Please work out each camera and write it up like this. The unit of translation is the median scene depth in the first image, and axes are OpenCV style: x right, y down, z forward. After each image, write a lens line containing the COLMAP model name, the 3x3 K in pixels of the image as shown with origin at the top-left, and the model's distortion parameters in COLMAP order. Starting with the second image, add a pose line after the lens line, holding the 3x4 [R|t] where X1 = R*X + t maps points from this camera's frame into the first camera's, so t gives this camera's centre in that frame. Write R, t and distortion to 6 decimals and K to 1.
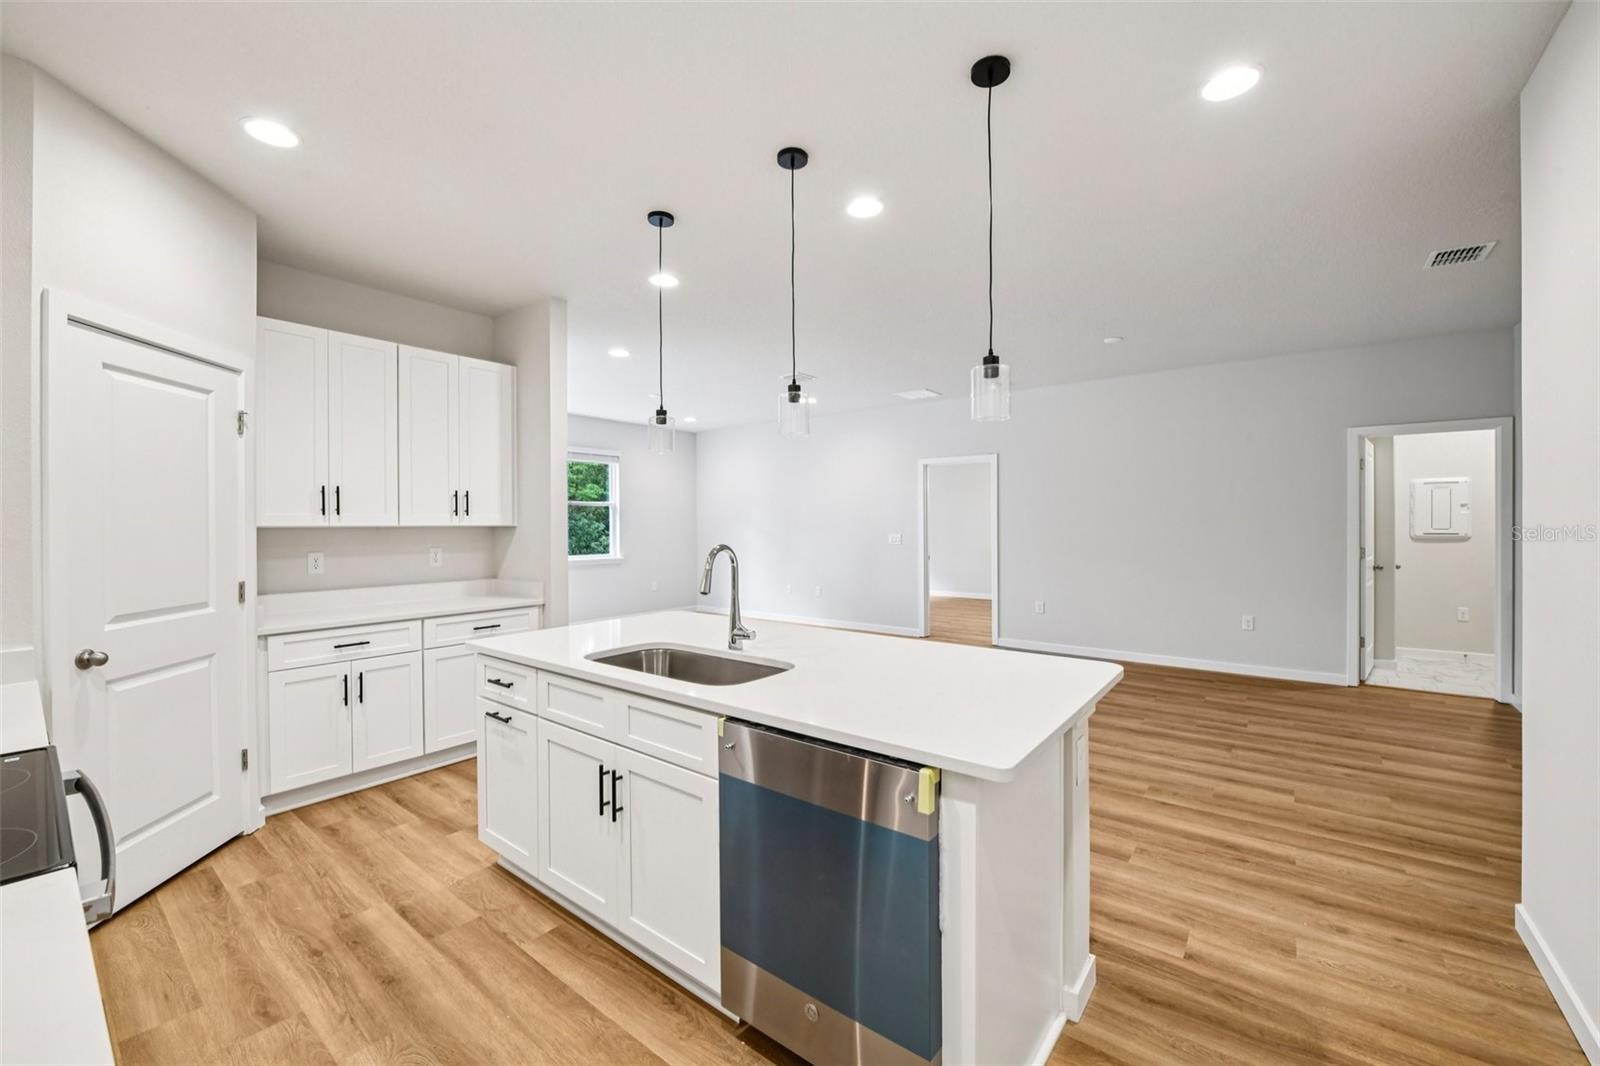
lens RADIAL K [[646.1, 0, 788.9], [0, 646.1, 528.5], [0, 0, 1]] dist [-0.021399, 0.000071]
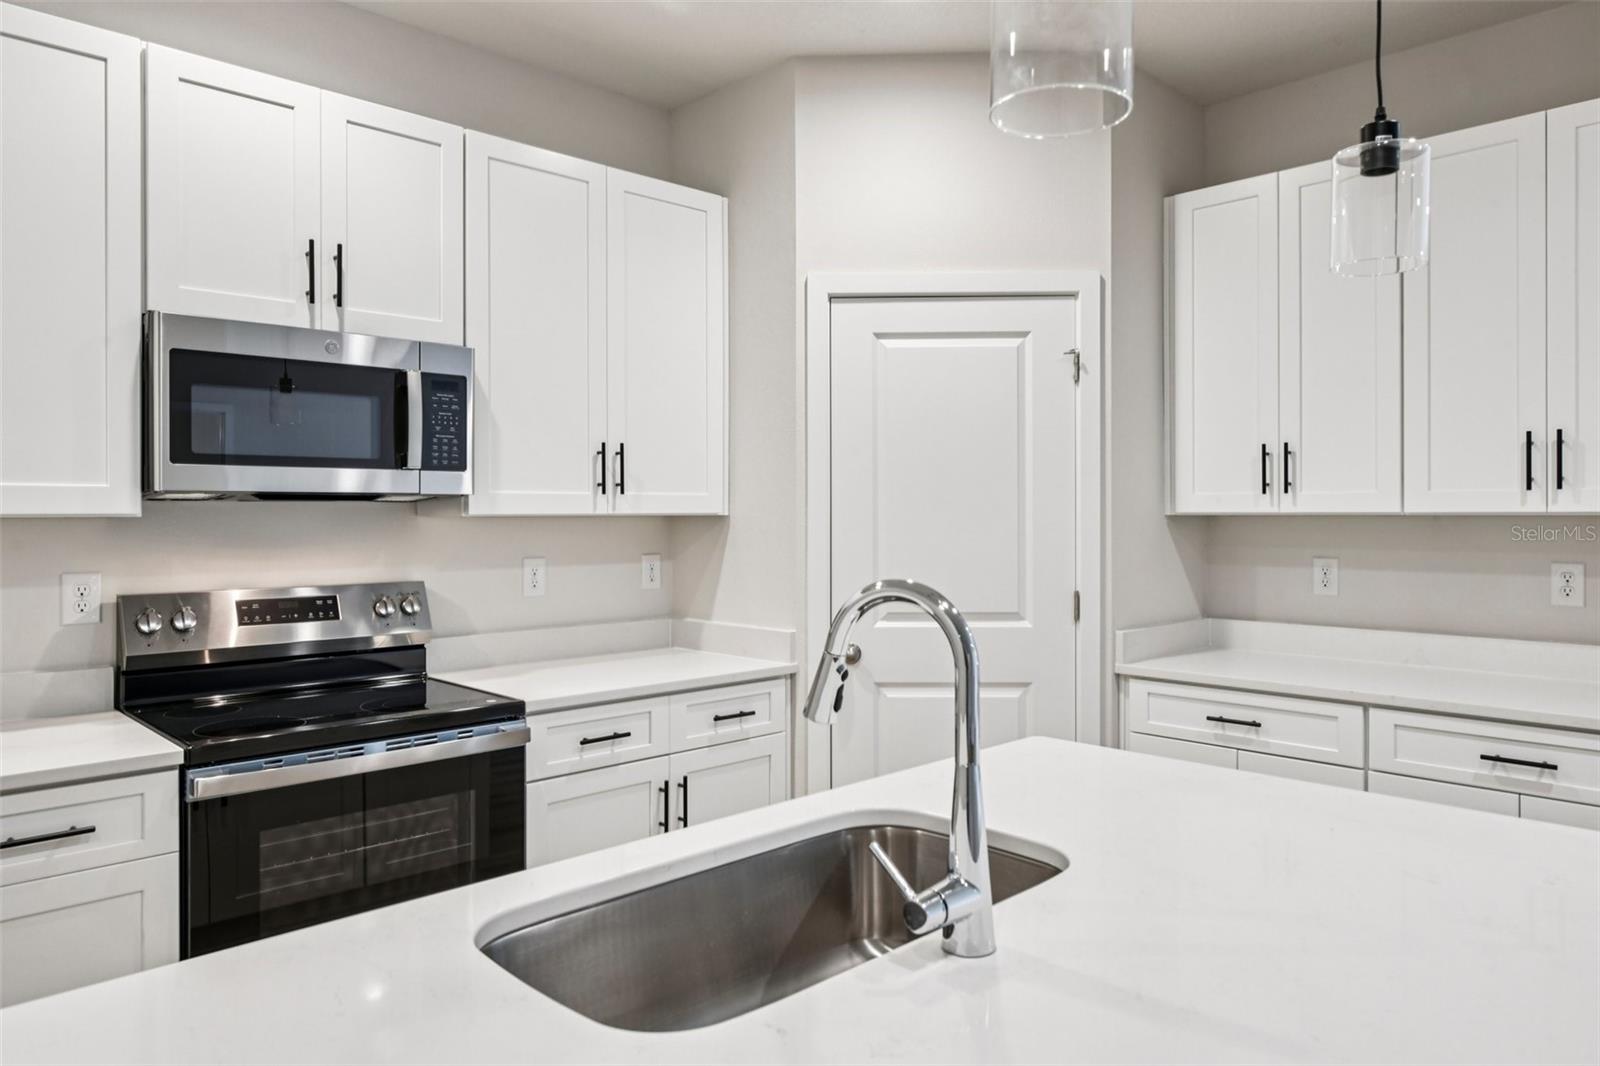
lens RADIAL K [[1036.7, 0, 792.1], [0, 1036.7, 519.2], [0, 0, 1]] dist [0.000261, -0.000516]
pose [[-0.128874, 0.009645, -0.991614, 0.331502], [-0.003851, 0.999940, 0.010226, -0.007429], [0.991654, 0.005137, -0.128829, 0.853344]]
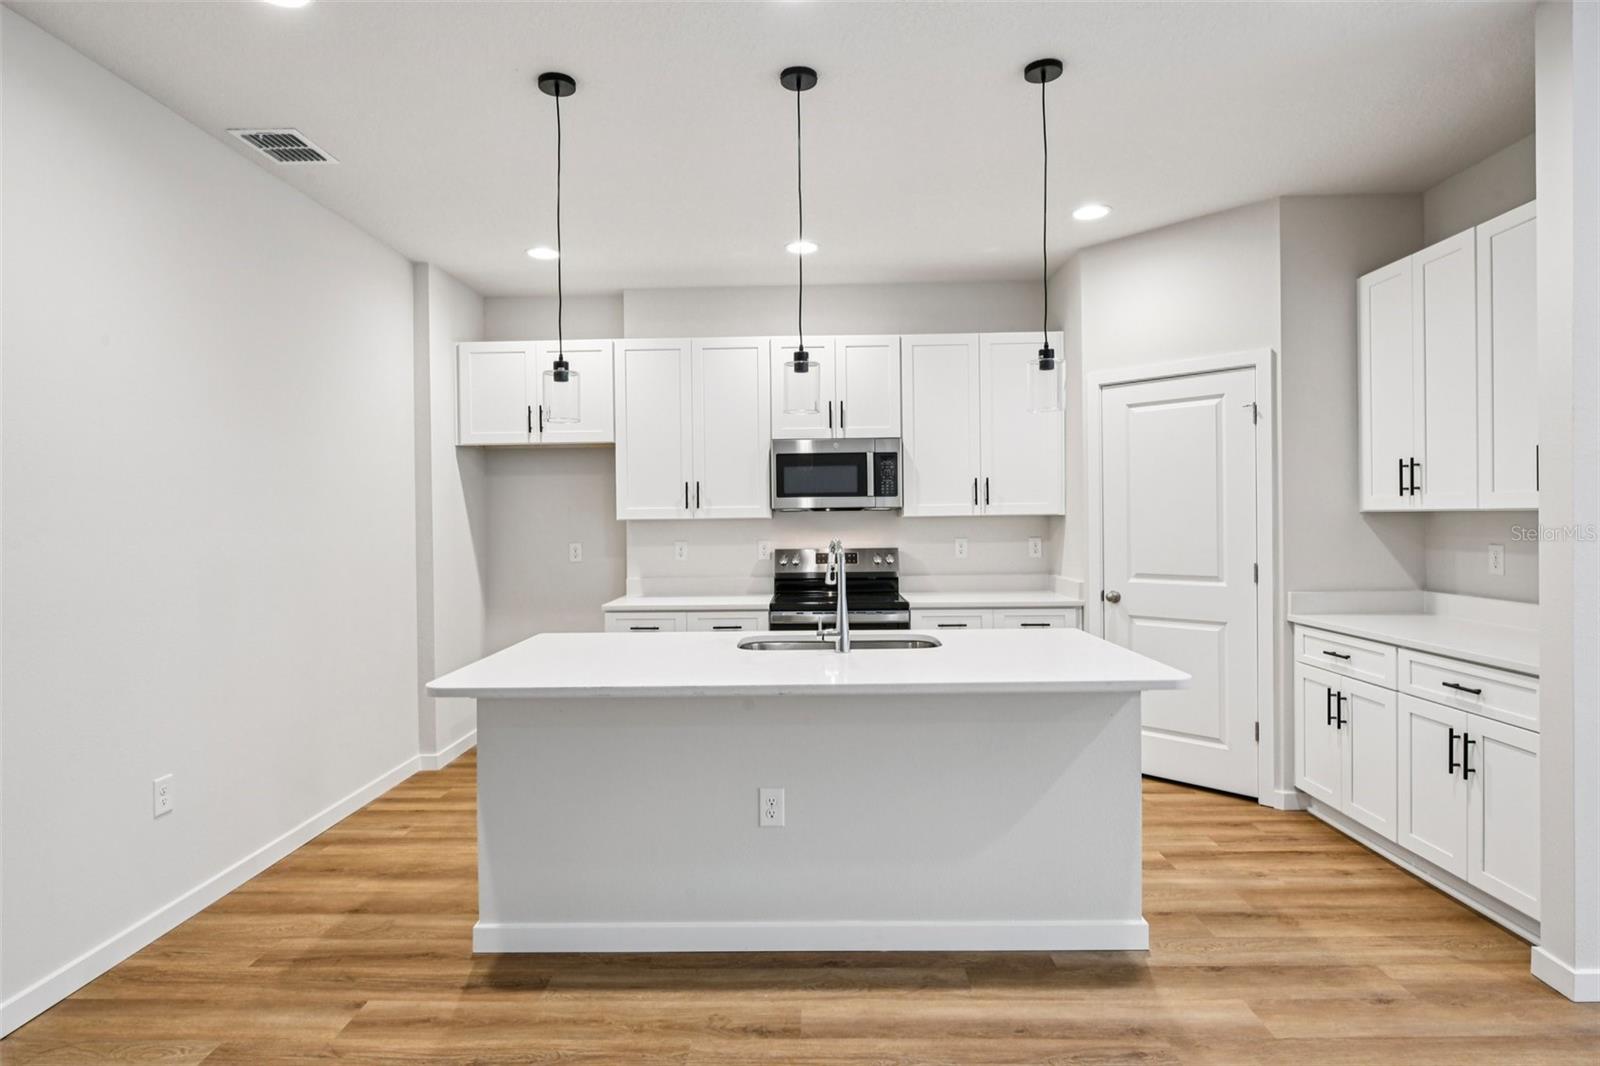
lens RADIAL K [[845.4, 0, 802.4], [0, 845.4, 525.4], [0, 0, 1]] dist [-0.002722, -0.001495]
pose [[-0.788477, 0.020663, -0.614717, 0.618788], [0.011893, 0.999761, 0.018351, -0.015822], [0.614949, 0.007158, -0.788534, 1.683730]]
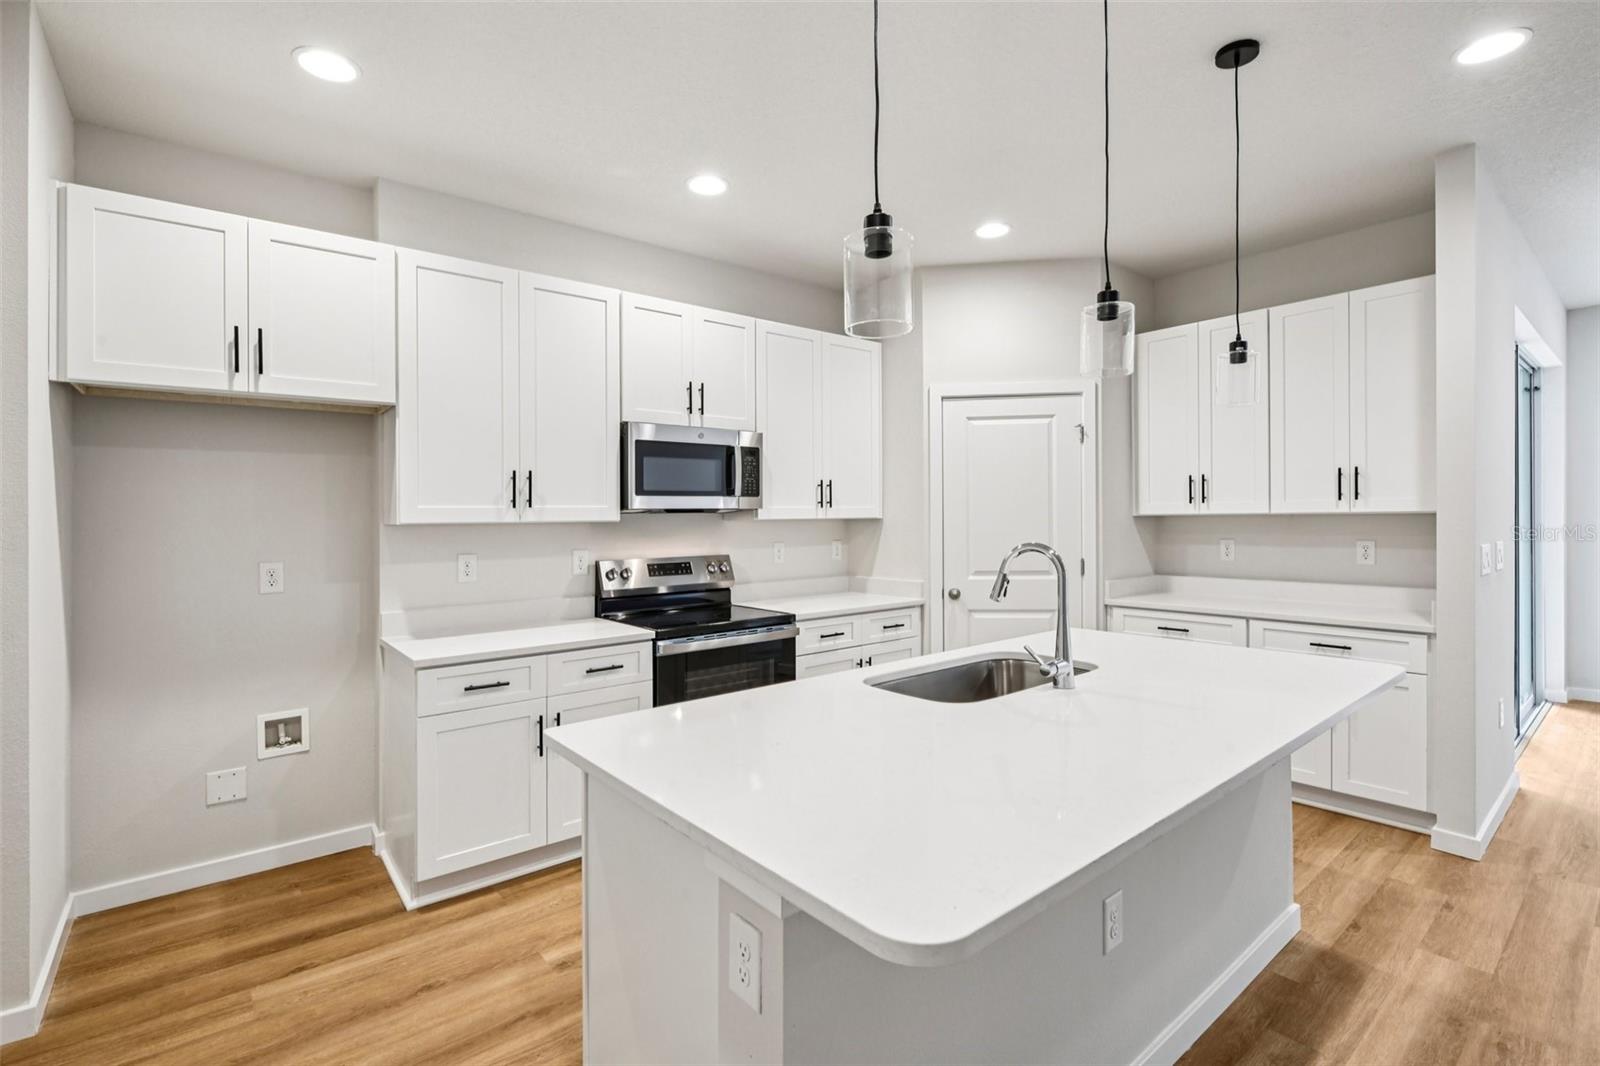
lens RADIAL K [[721.5, 0, 796.4], [0, 721.5, 525.6], [0, 0, 1]] dist [-0.001211, -0.004922]
pose [[-0.209286, 0.017103, -0.977705, 0.682897], [0.005968, 0.999851, 0.016213, -0.009602], [0.977836, -0.002442, -0.209356, 0.760087]]
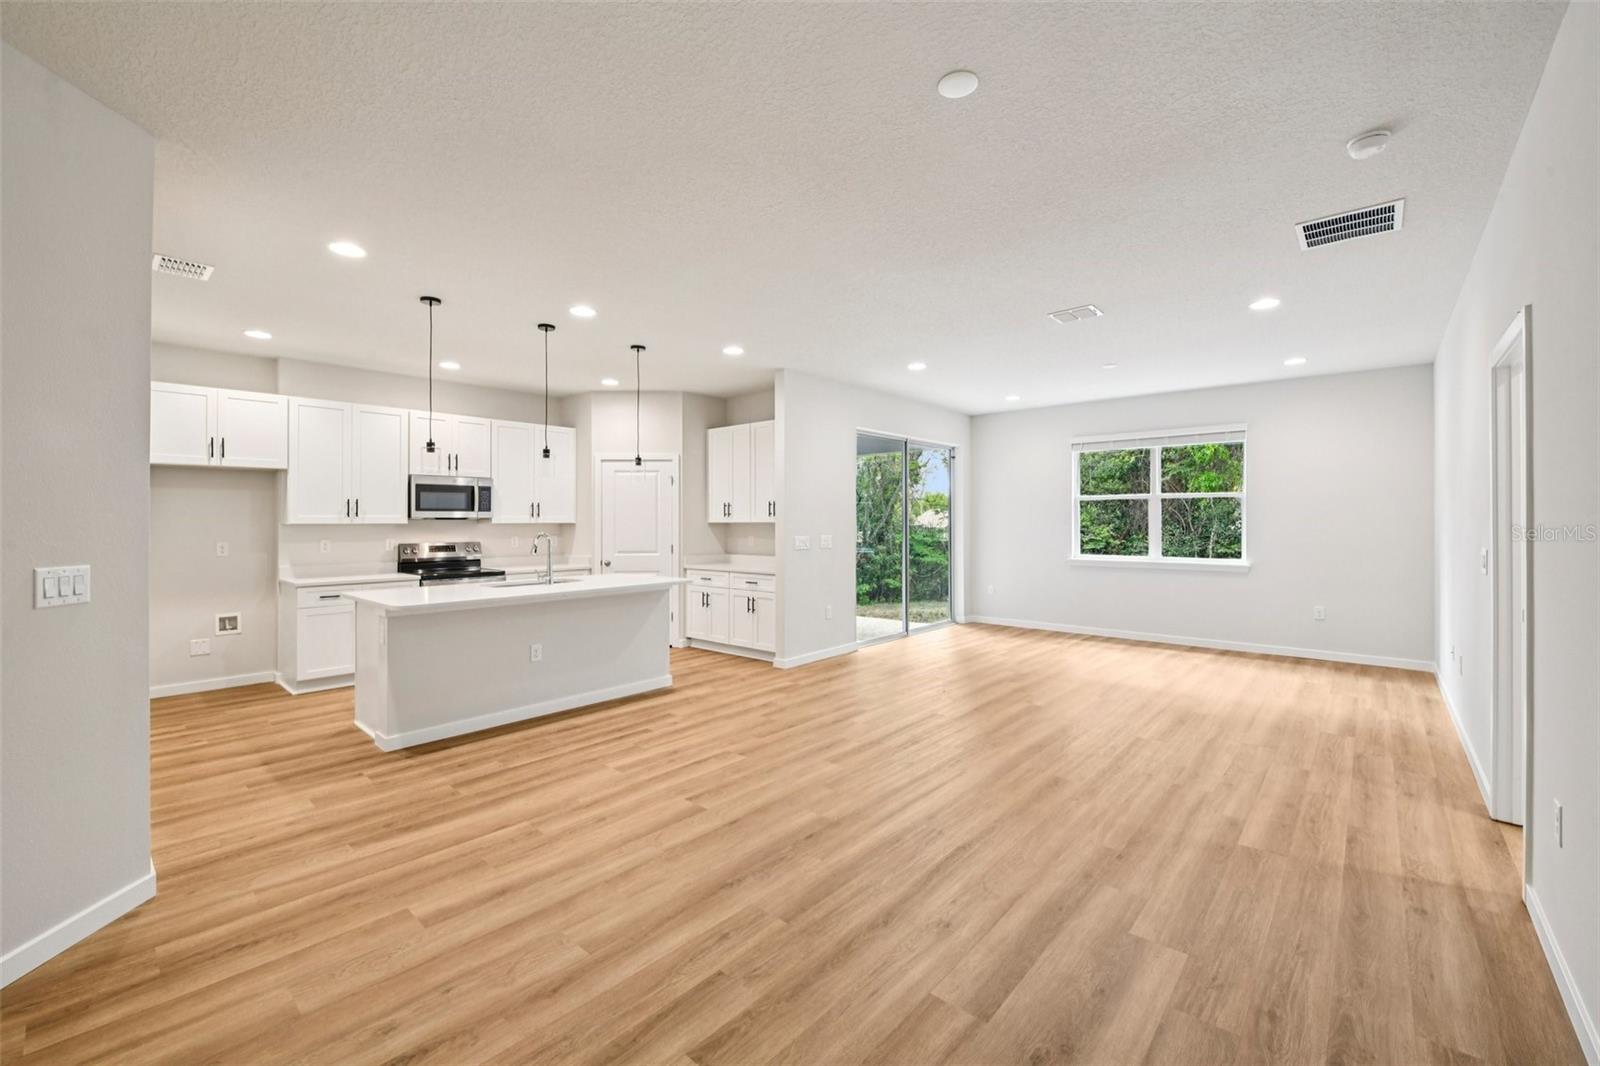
lens RADIAL K [[643.9, 0, 790.3], [0, 643.9, 526.3], [0, 0, 1]] dist [-0.019668, -0.000092]
pose [[-0.058158, 0.011807, -0.998238, 1.656664], [-0.003399, 0.999922, 0.012025, -0.020659], [0.998302, 0.004092, -0.058113, 1.642090]]
